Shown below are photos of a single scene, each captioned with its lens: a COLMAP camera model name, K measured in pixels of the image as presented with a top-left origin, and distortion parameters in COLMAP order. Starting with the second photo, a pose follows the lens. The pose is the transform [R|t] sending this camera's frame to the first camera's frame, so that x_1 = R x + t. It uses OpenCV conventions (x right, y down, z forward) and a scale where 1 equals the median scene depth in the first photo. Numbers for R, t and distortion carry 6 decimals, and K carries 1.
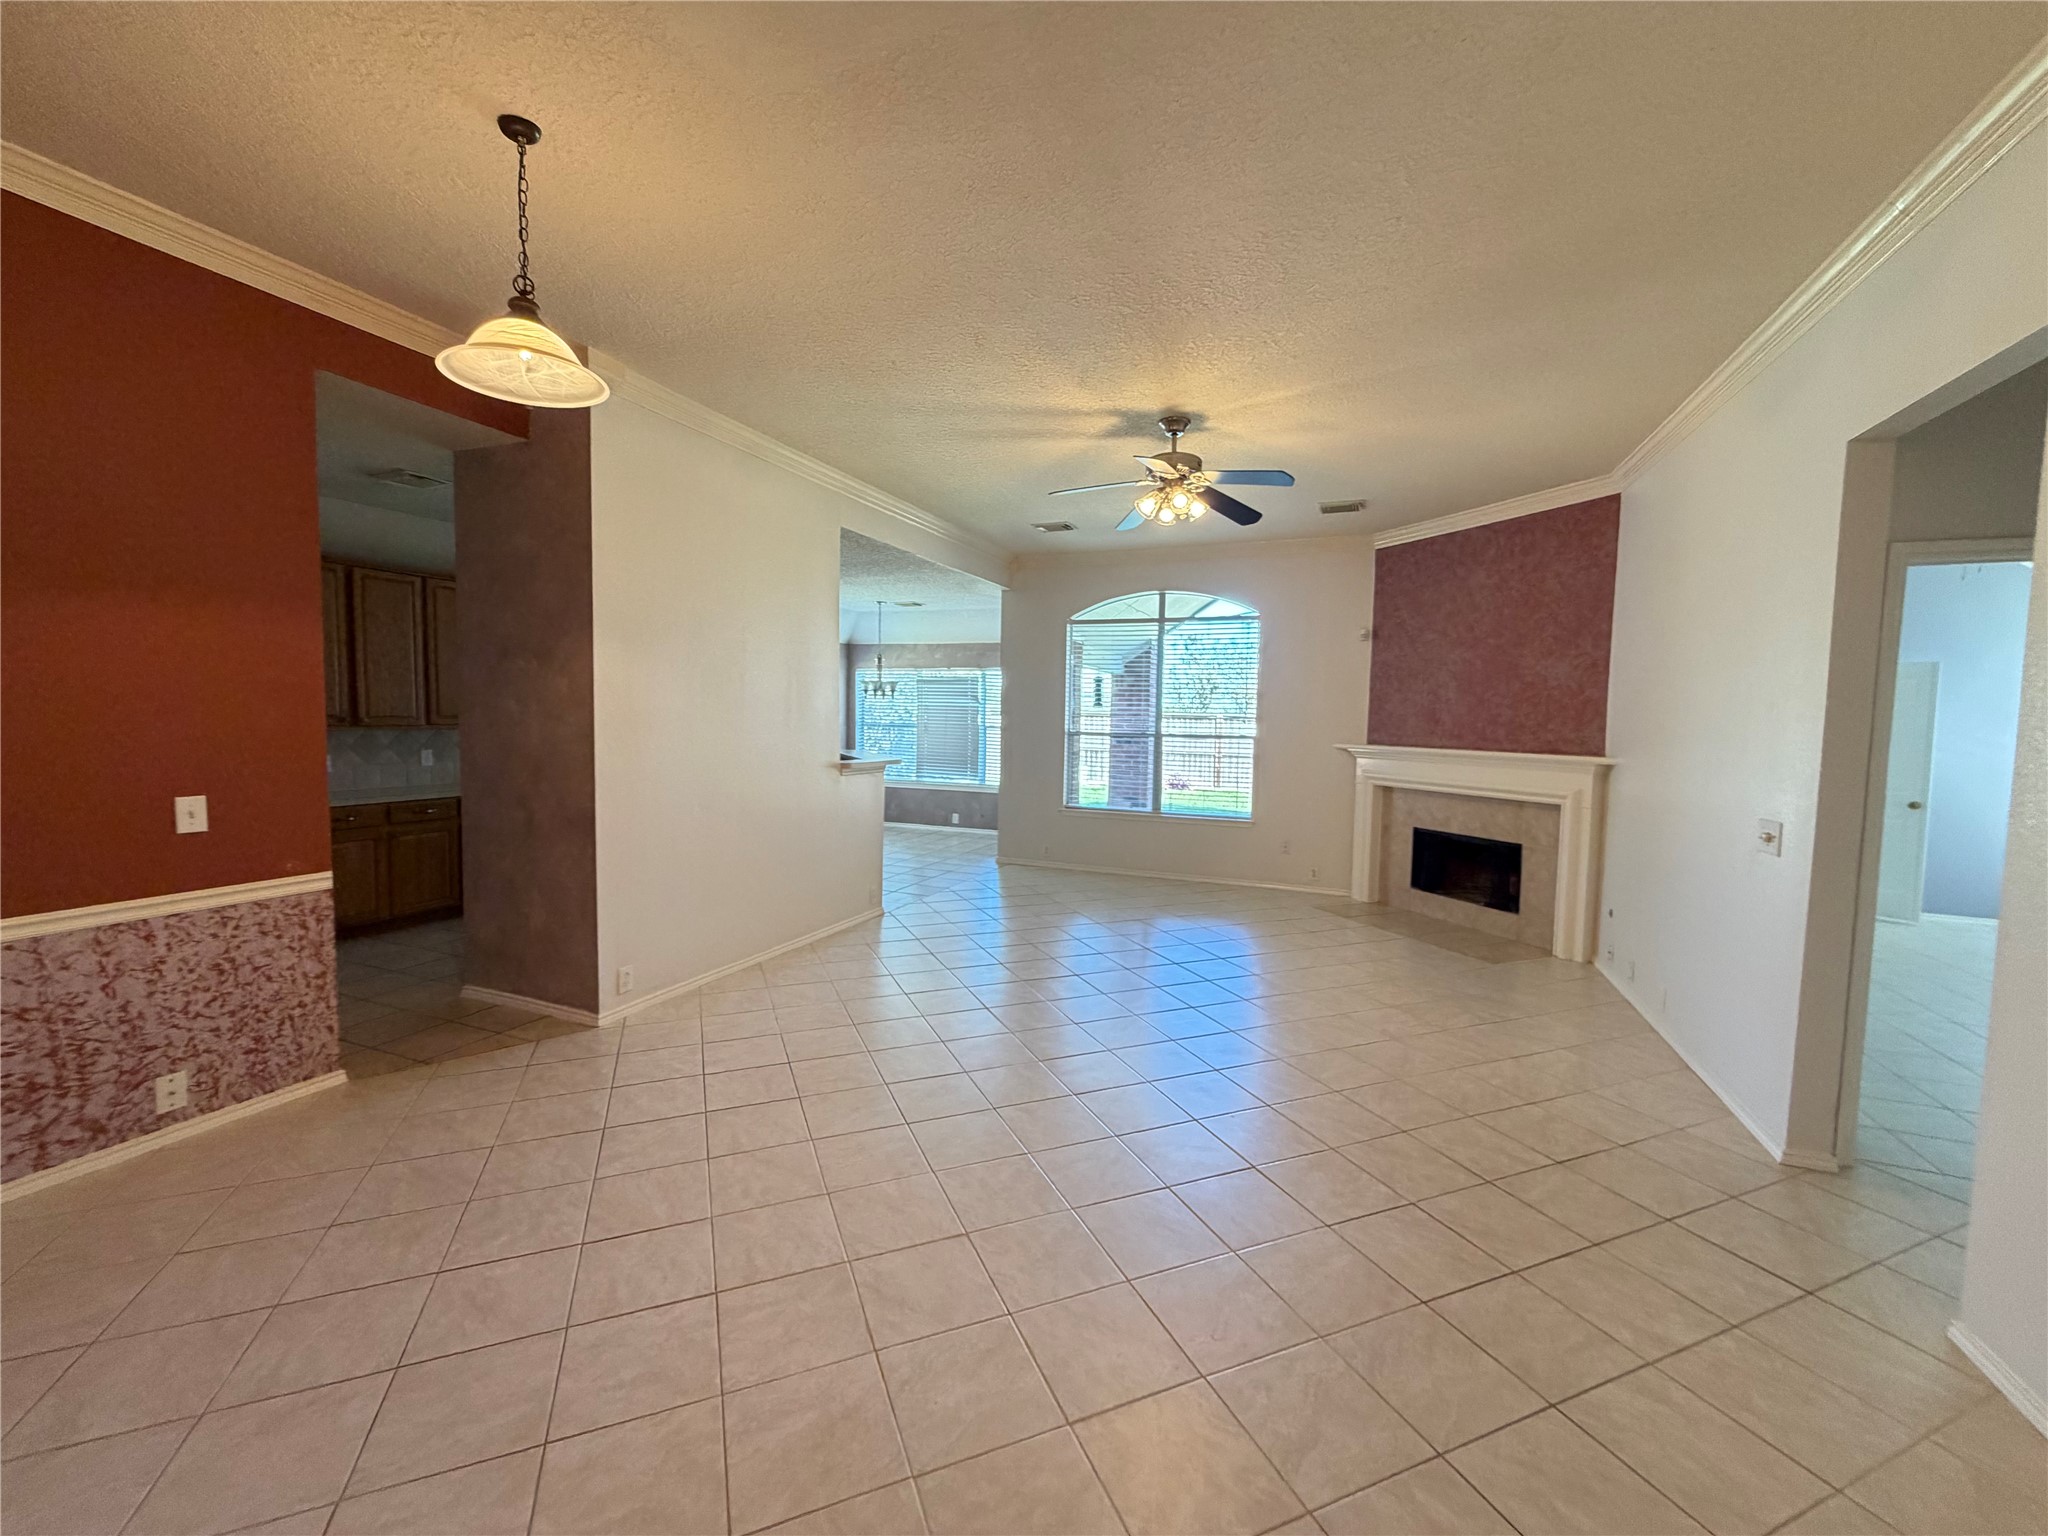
lens RADIAL K [[817.8, 0, 1020.3], [0, 817.8, 767.7], [0, 0, 1]] dist [0.000955, 0.000059]
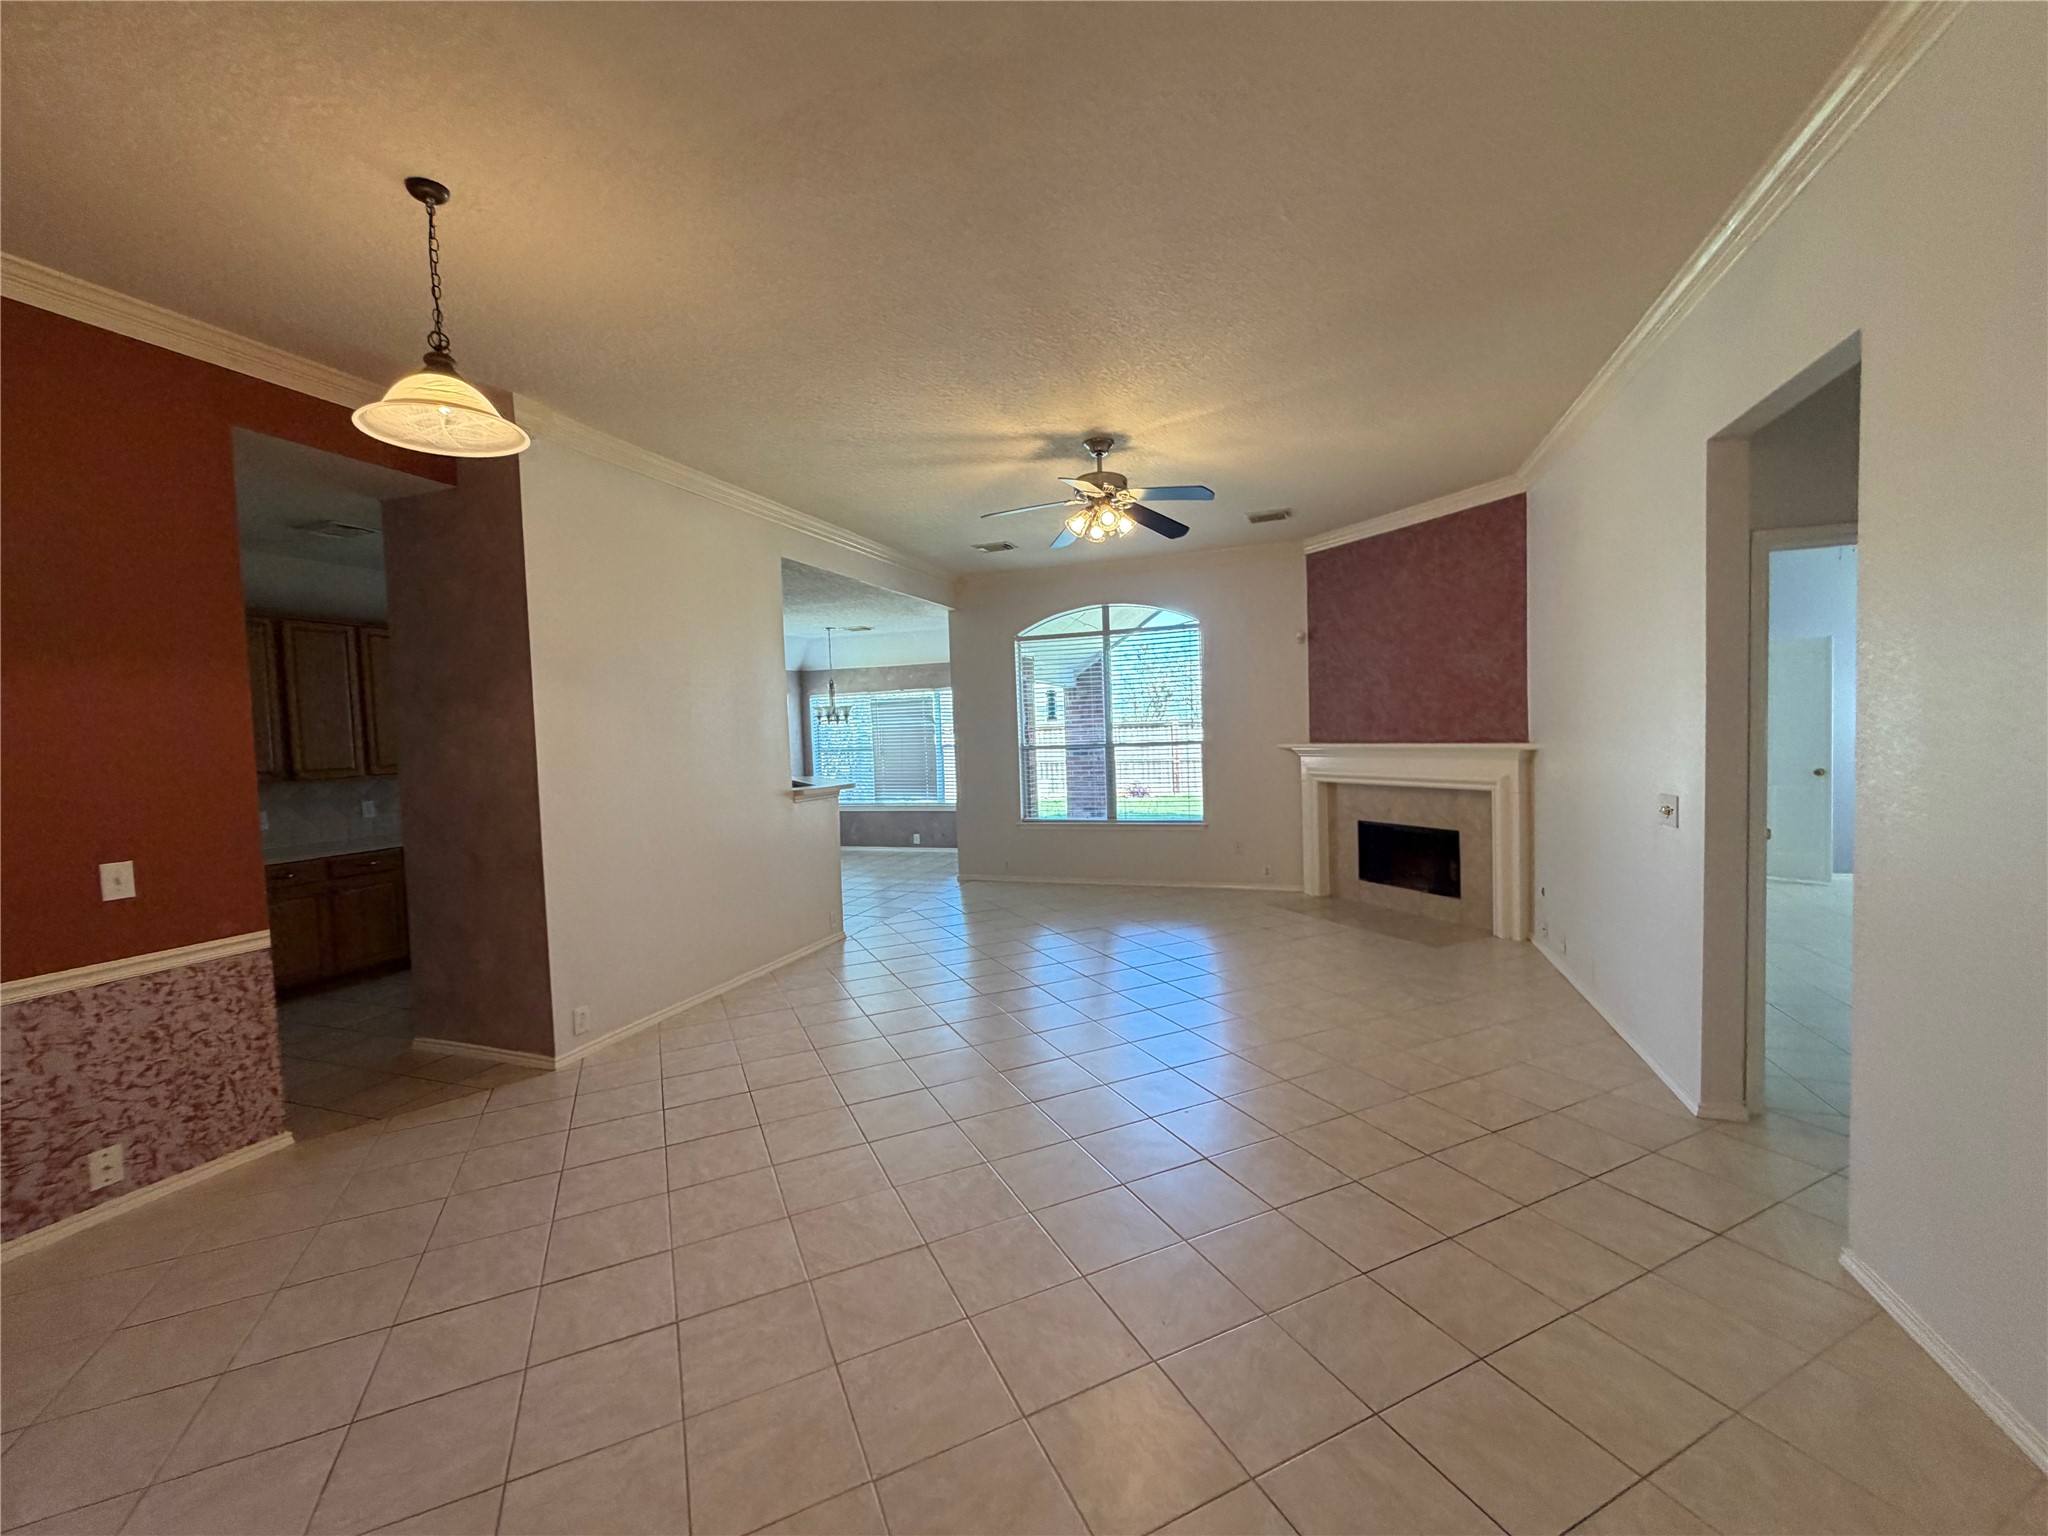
lens RADIAL K [[815.9, 0, 1020.3], [0, 815.9, 767.2], [0, 0, 1]] dist [0.001160, 0.000186]
pose [[0.997487, -0.056133, 0.043226, 0.029335], [0.056986, 0.998198, -0.018776, 0.001028], [-0.042094, 0.021192, 0.998889, -0.025021]]
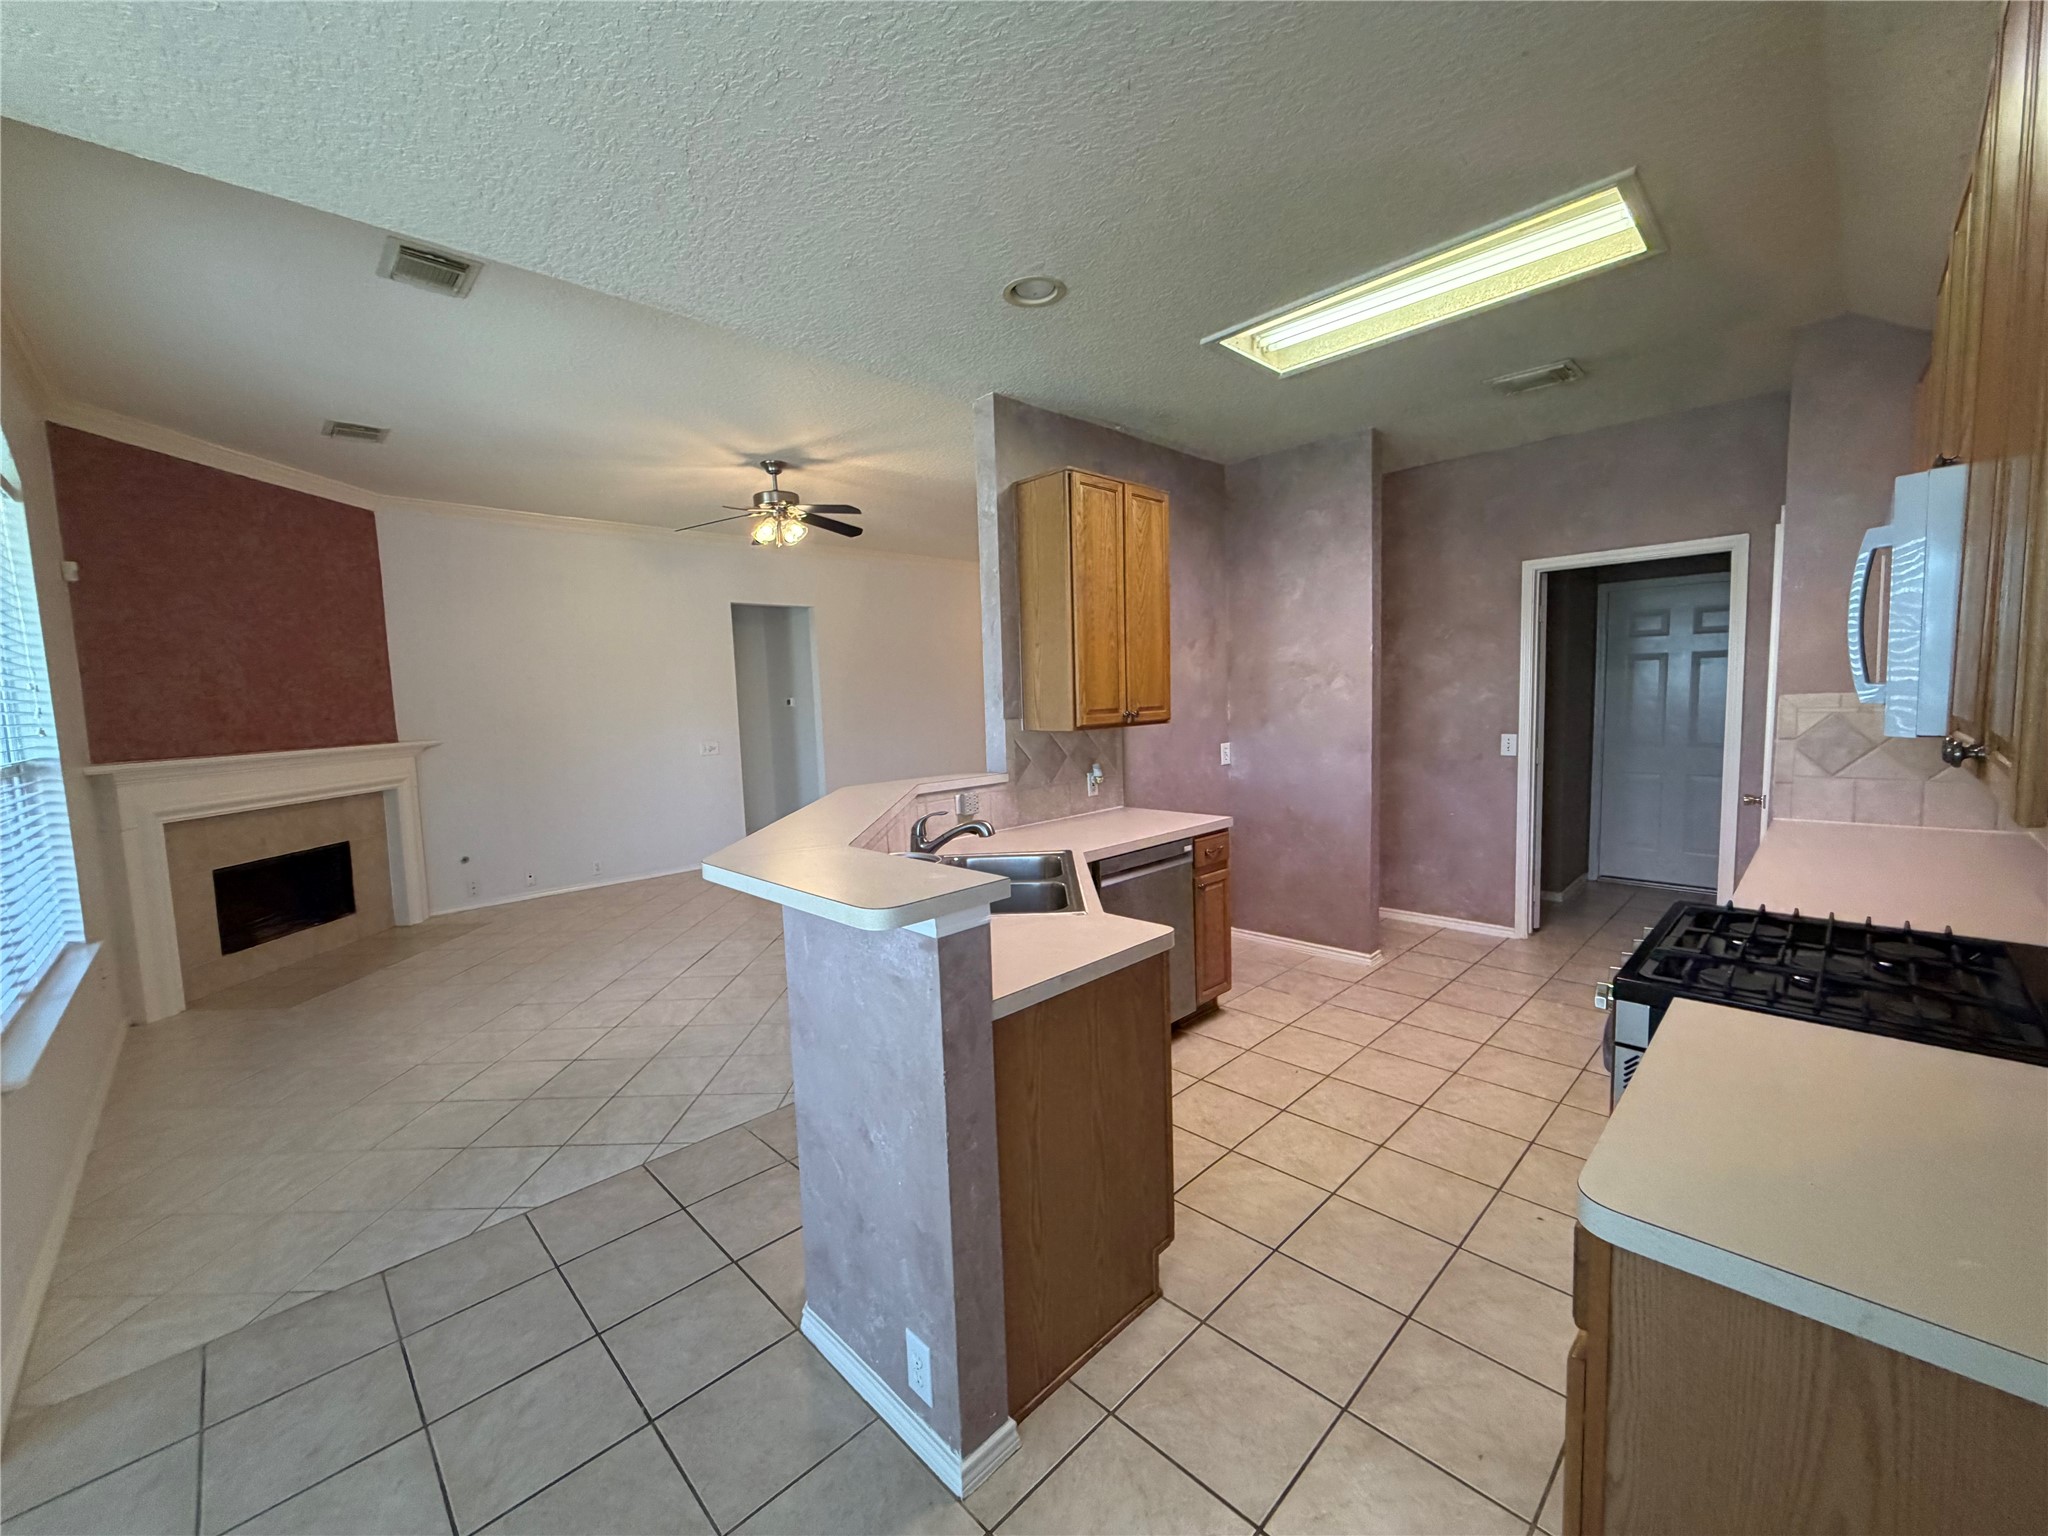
lens RADIAL K [[806.4, 0, 1014.9], [0, 806.4, 772.8], [0, 0, 1]] dist [0.001884, 0.000130]
pose [[-0.916775, -0.025550, 0.398587, -0.856827], [0.042191, 0.986173, 0.160258, -0.185336], [-0.397170, 0.163737, -0.903020, 2.701966]]
